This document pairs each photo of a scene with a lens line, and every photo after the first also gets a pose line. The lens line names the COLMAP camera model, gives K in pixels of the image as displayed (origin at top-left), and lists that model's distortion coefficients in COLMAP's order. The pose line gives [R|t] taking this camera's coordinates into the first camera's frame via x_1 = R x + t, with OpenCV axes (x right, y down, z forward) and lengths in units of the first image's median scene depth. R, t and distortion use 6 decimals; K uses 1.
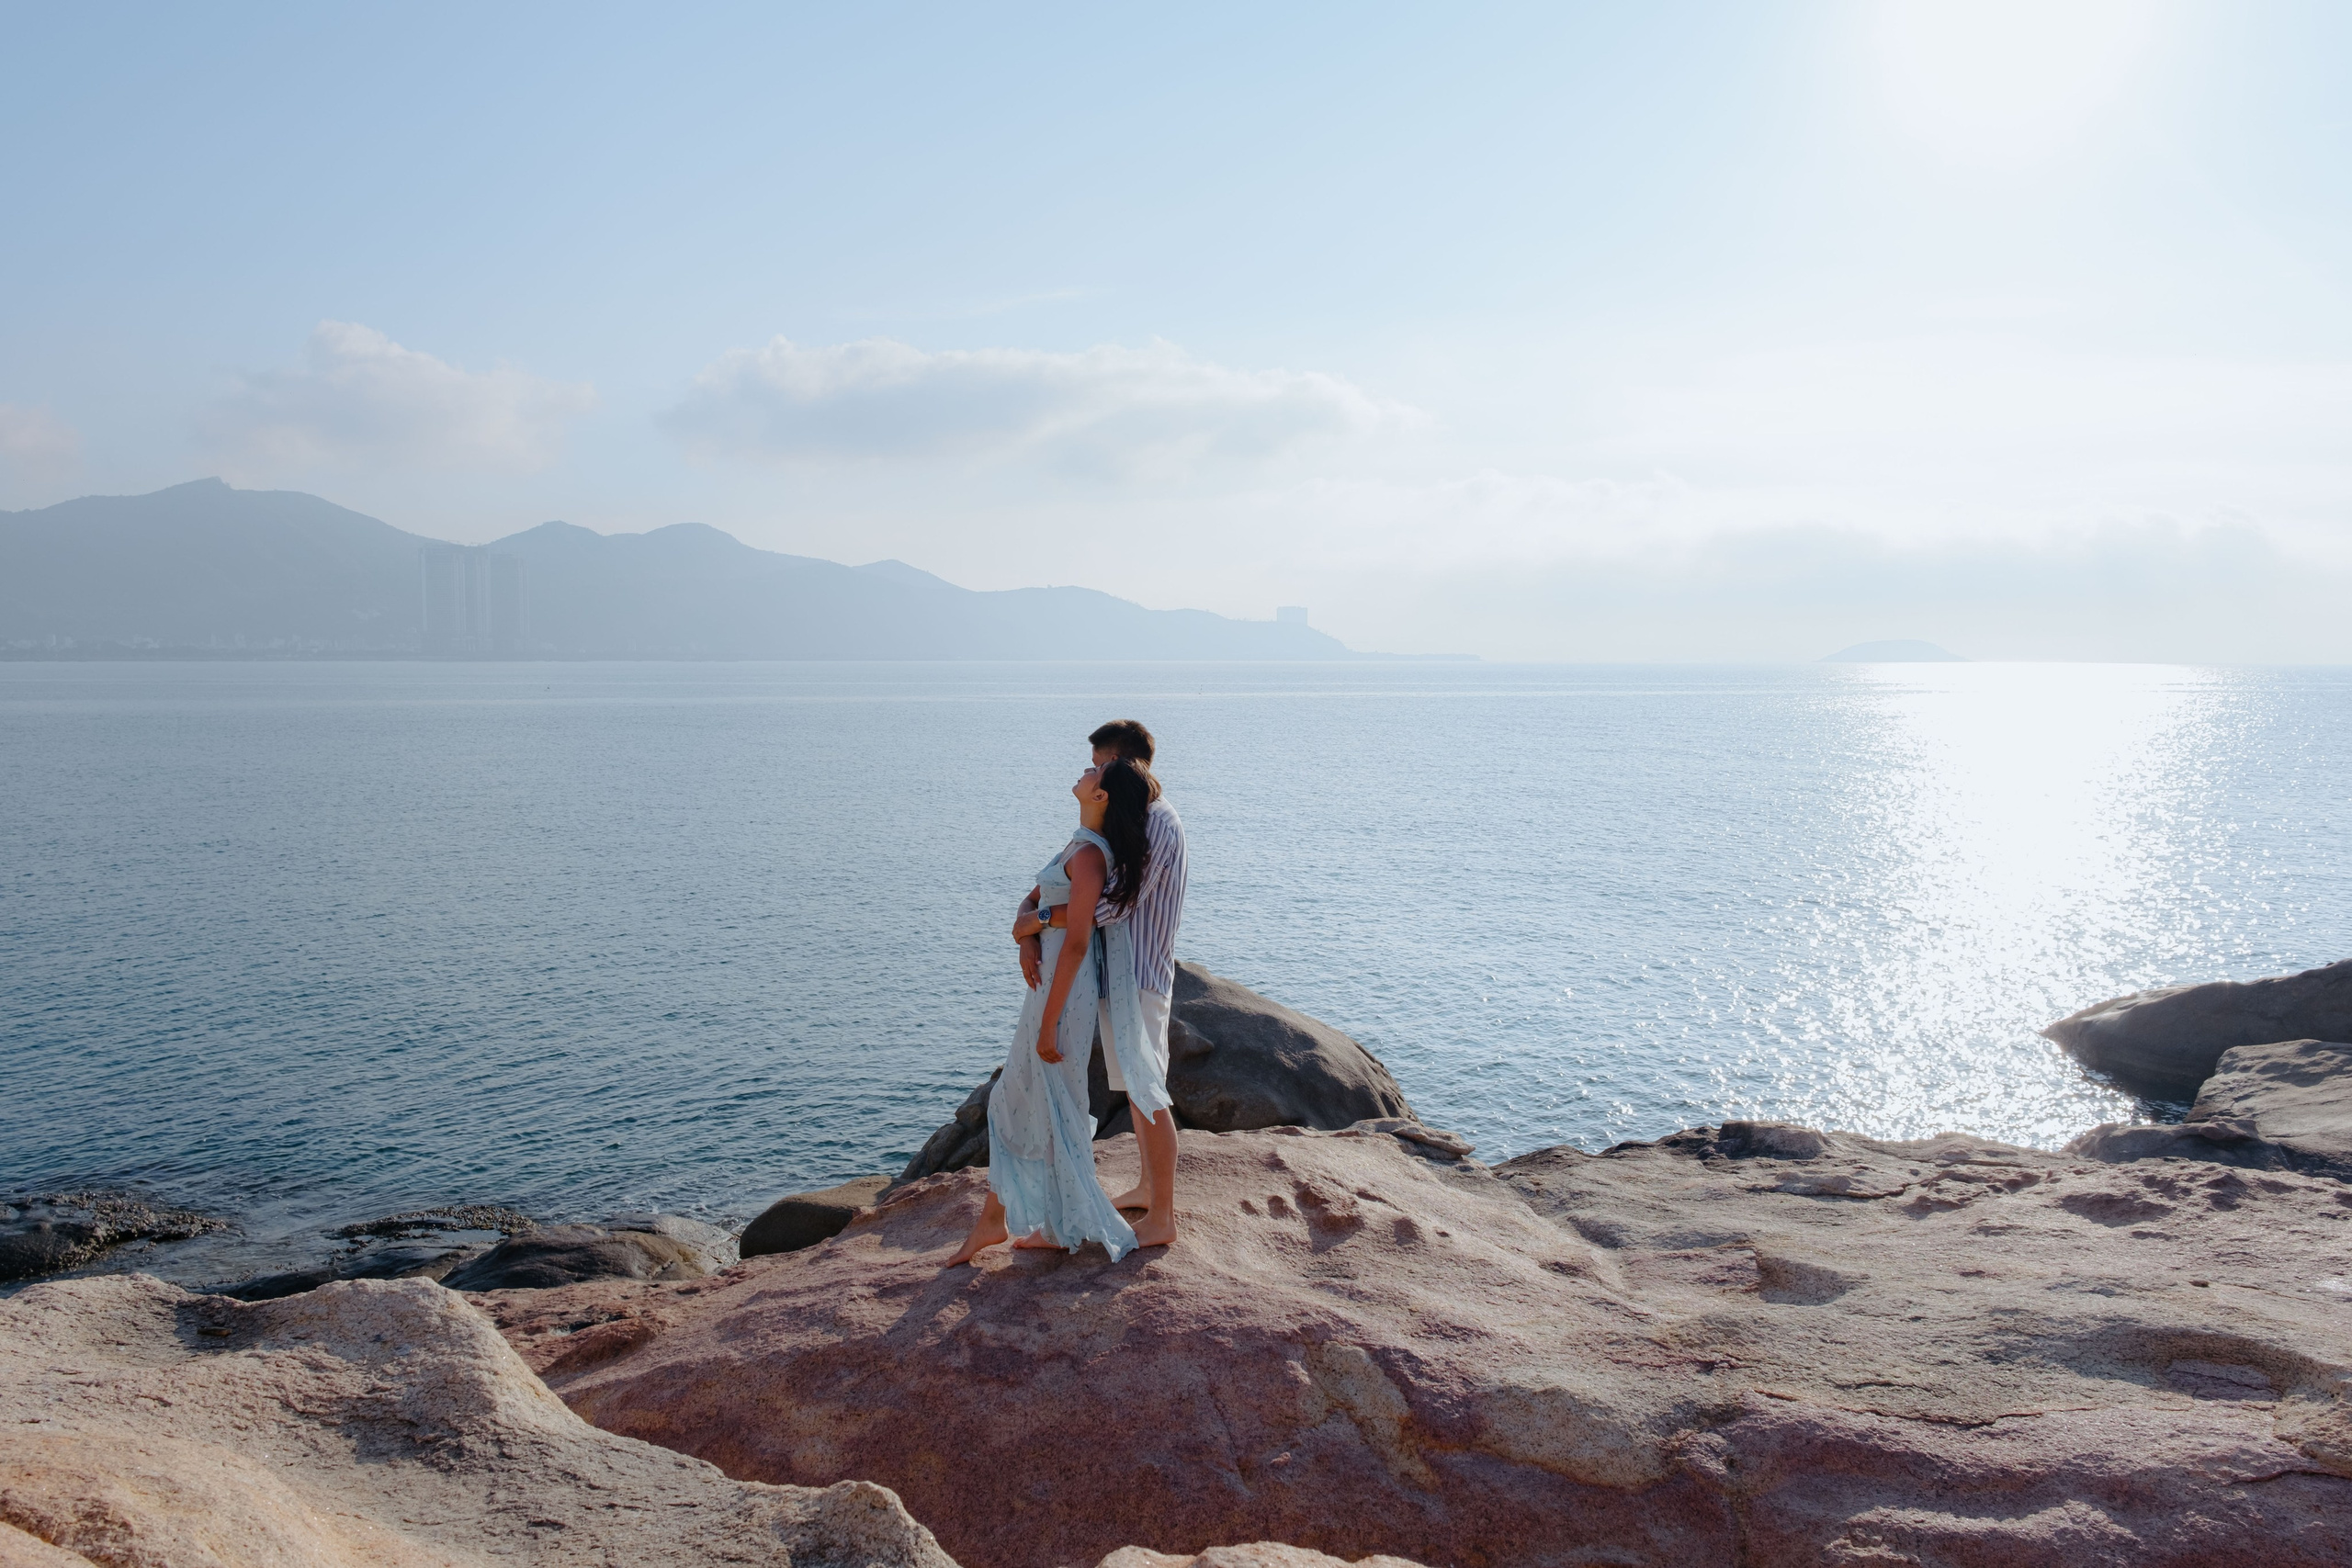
lens RADIAL K [[1755.4, 0, 1200.0], [0, 1755.4, 790.3], [0, 0, 1]] dist [-0.009728, -0.000759]
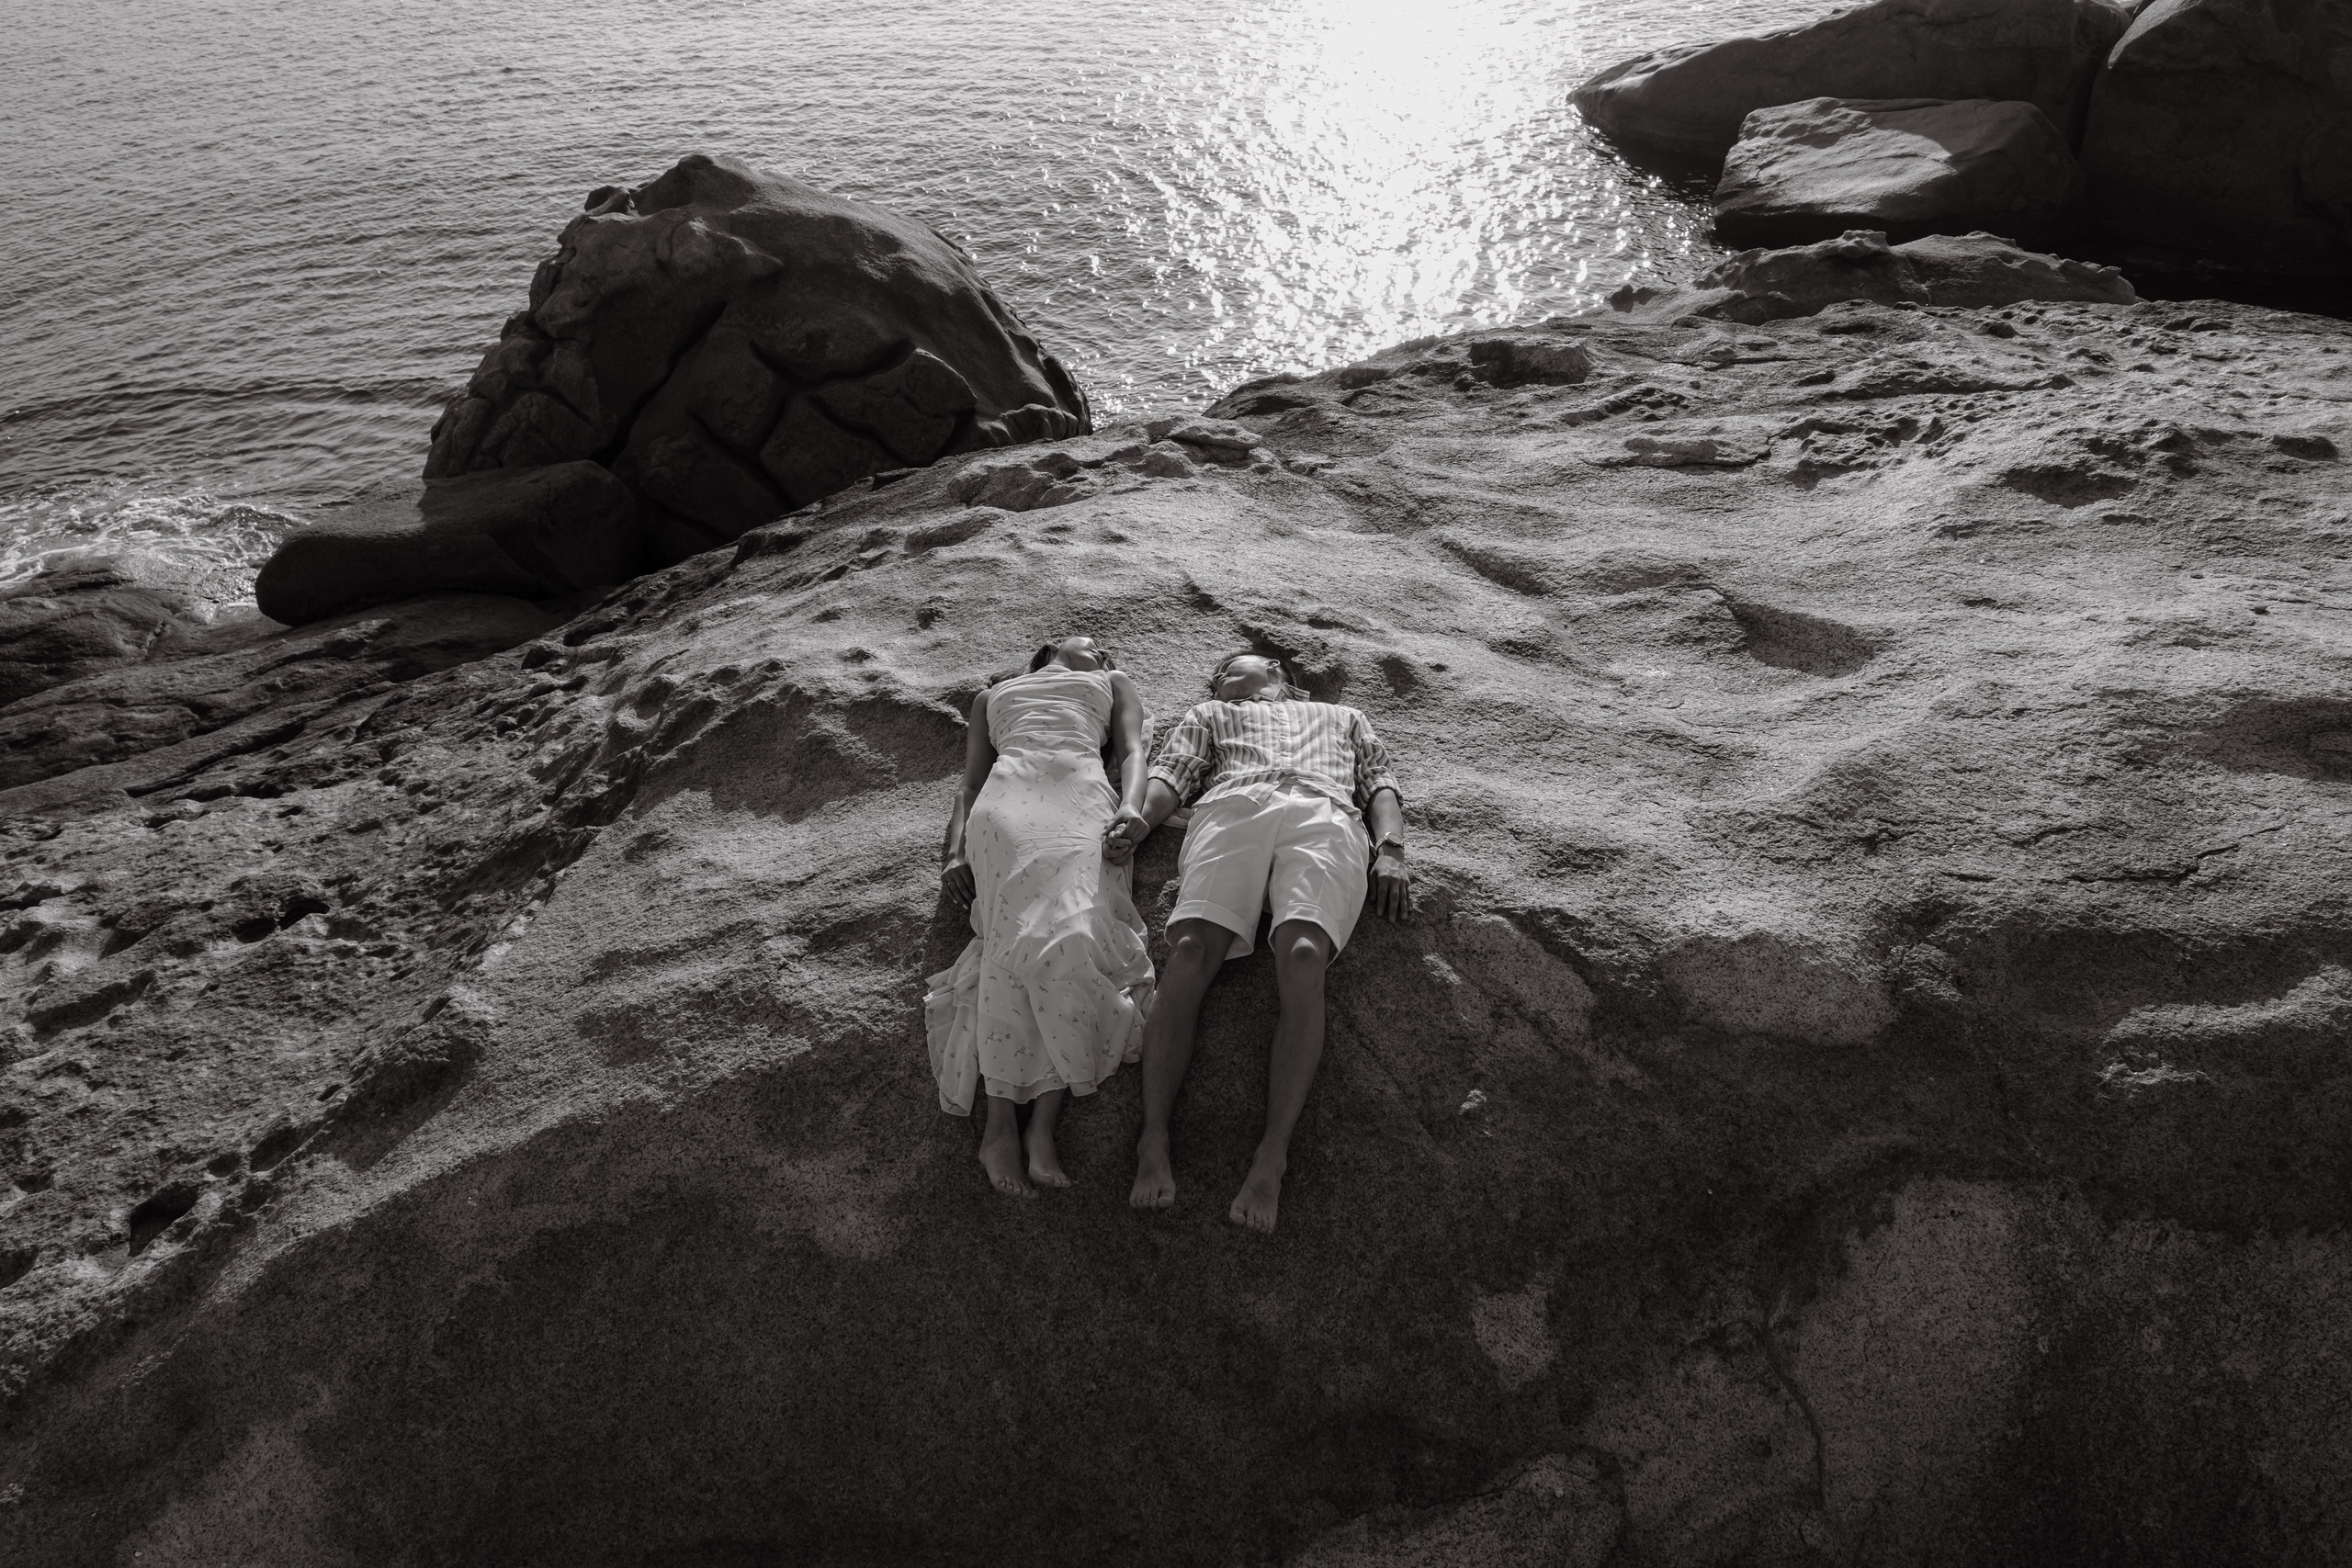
lens RADIAL K [[1767.5, 0, 1227.9], [0, 1767.5, 778.5], [0, 0, 1]] dist [-0.020724, 0.002336]
pose [[0.941620, -0.203776, 0.268007, -0.200834], [0.050114, 0.871996, 0.486941, -0.114668], [-0.332928, -0.445082, 0.831301, 0.370143]]
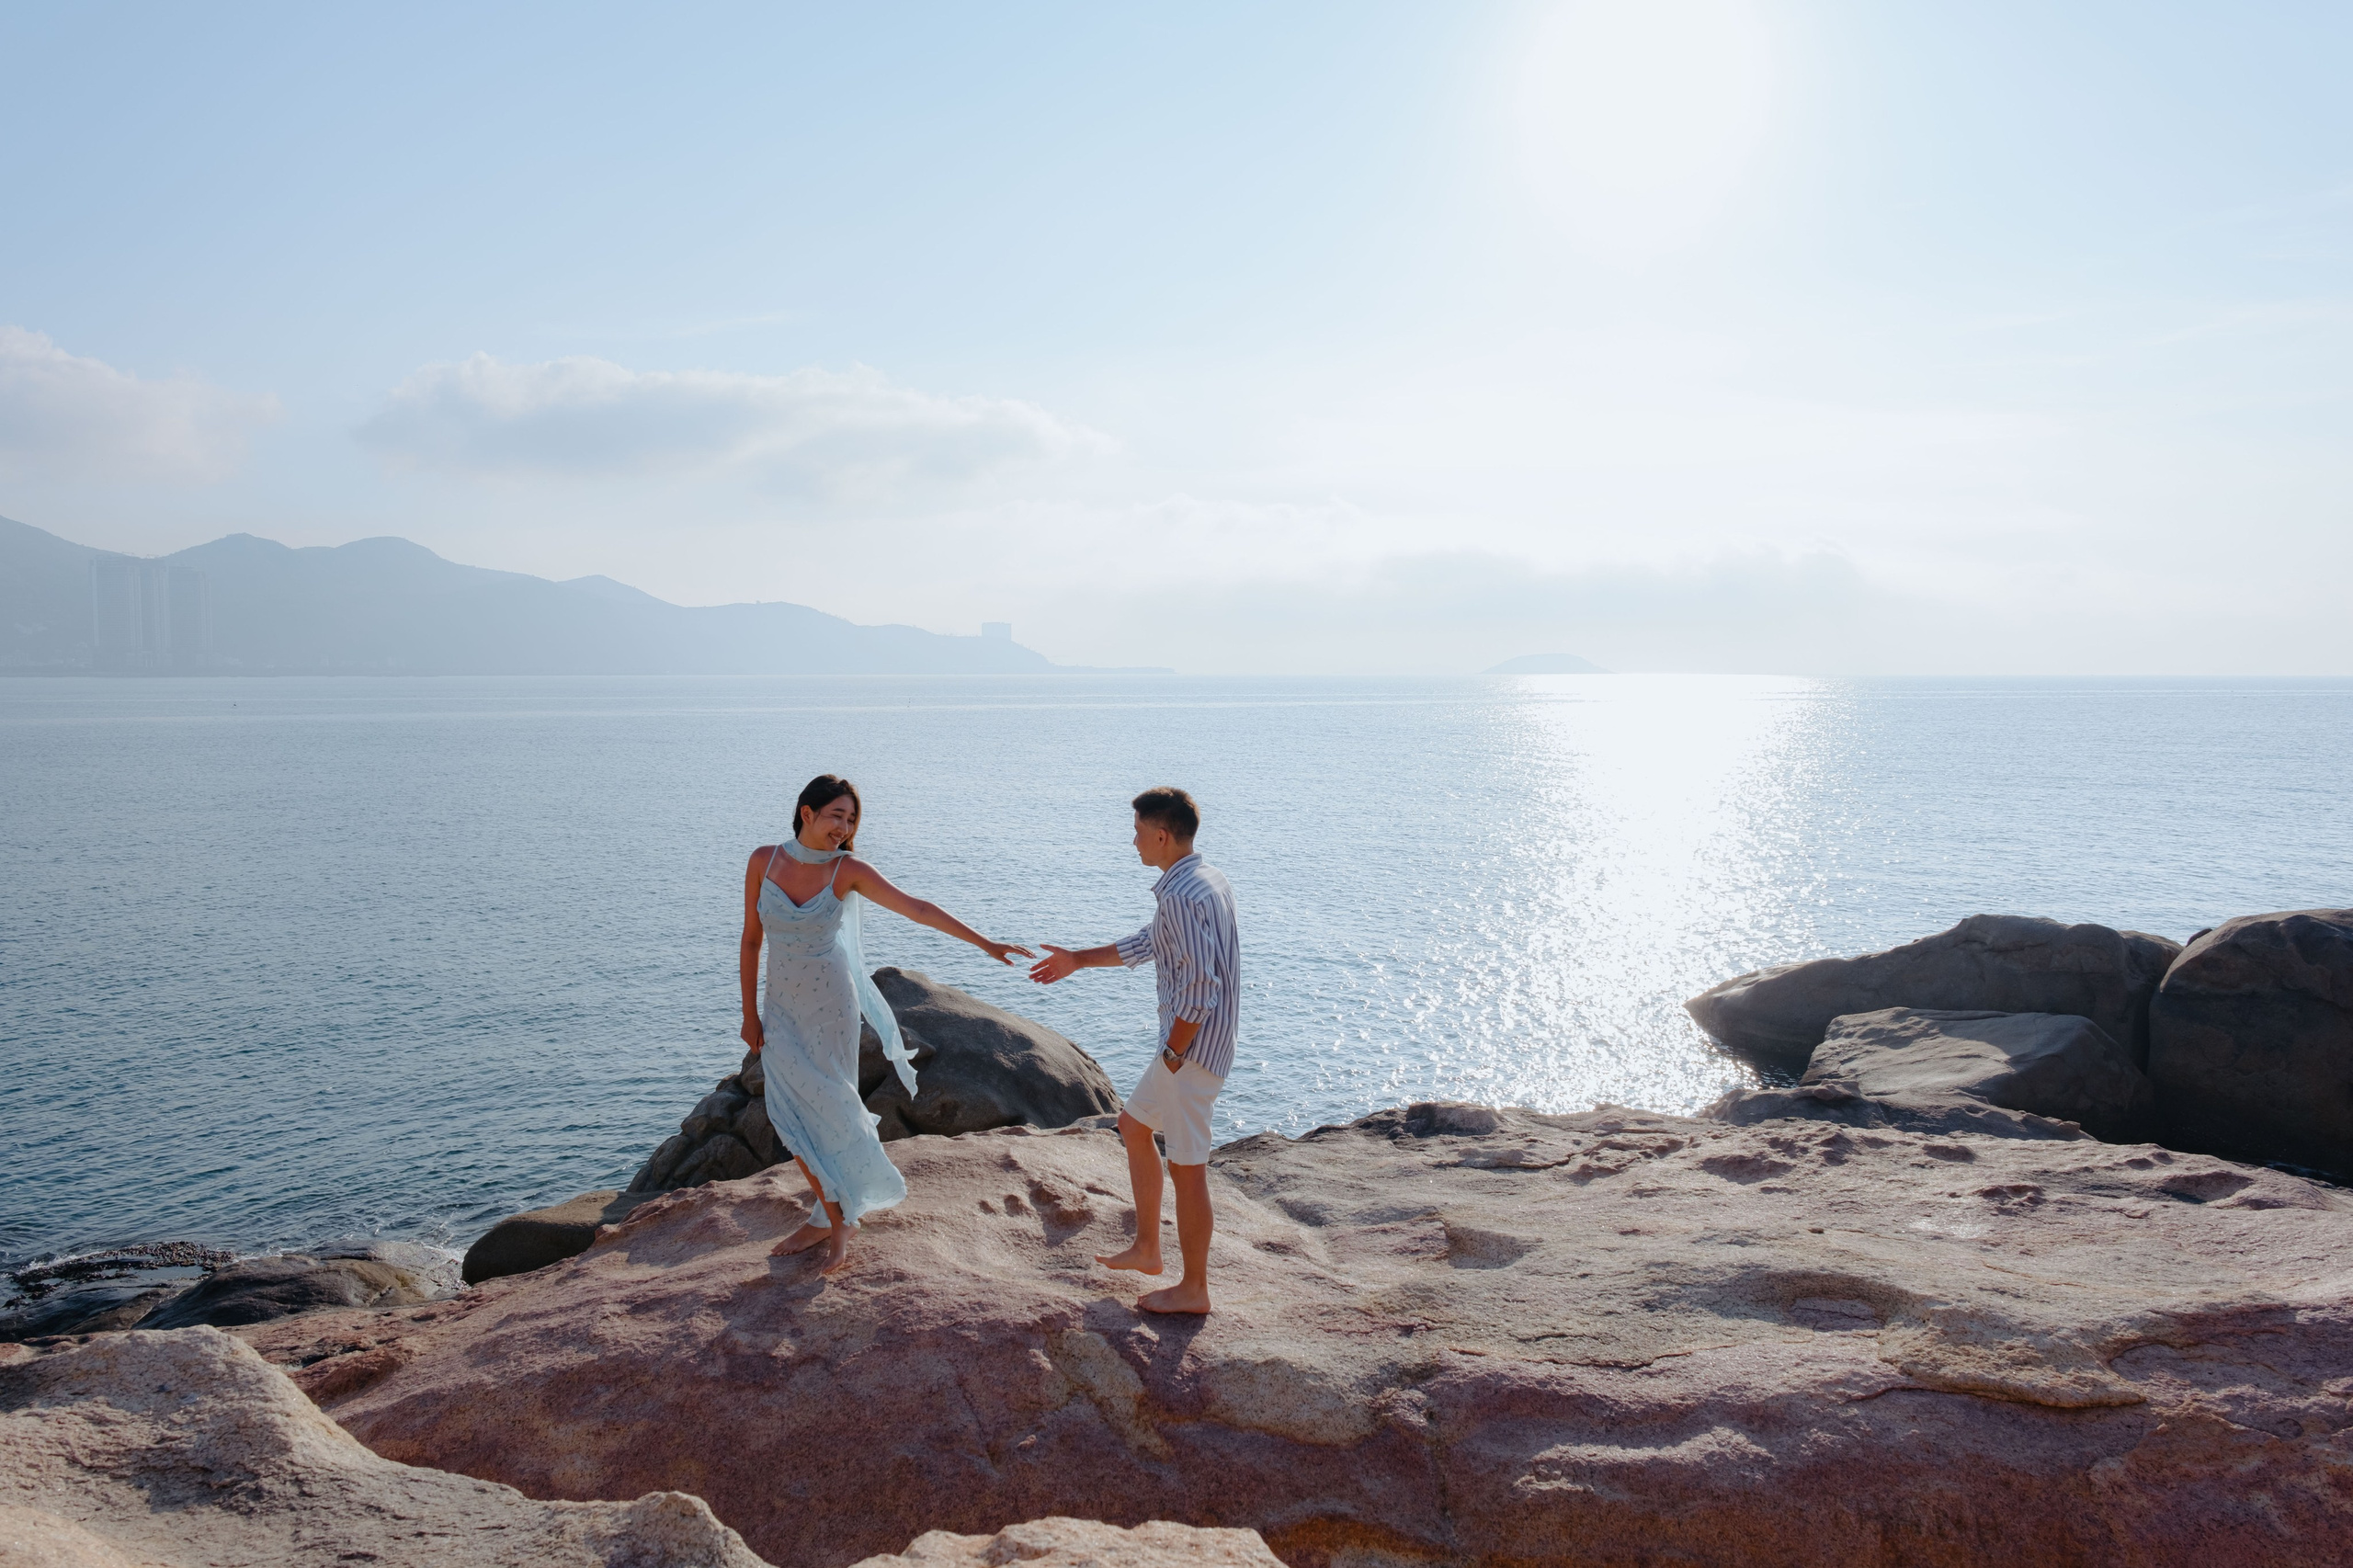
lens RADIAL K [[1673.5, 0, 1176.5], [0, 1673.5, 784.0], [0, 0, 1]] dist [-0.010330, -0.001283]
pose [[0.987383, -0.013299, 0.157794, -0.016674], [0.014592, 0.999869, -0.007037, -0.011630], [-0.157679, 0.009251, 0.987447, -0.026543]]
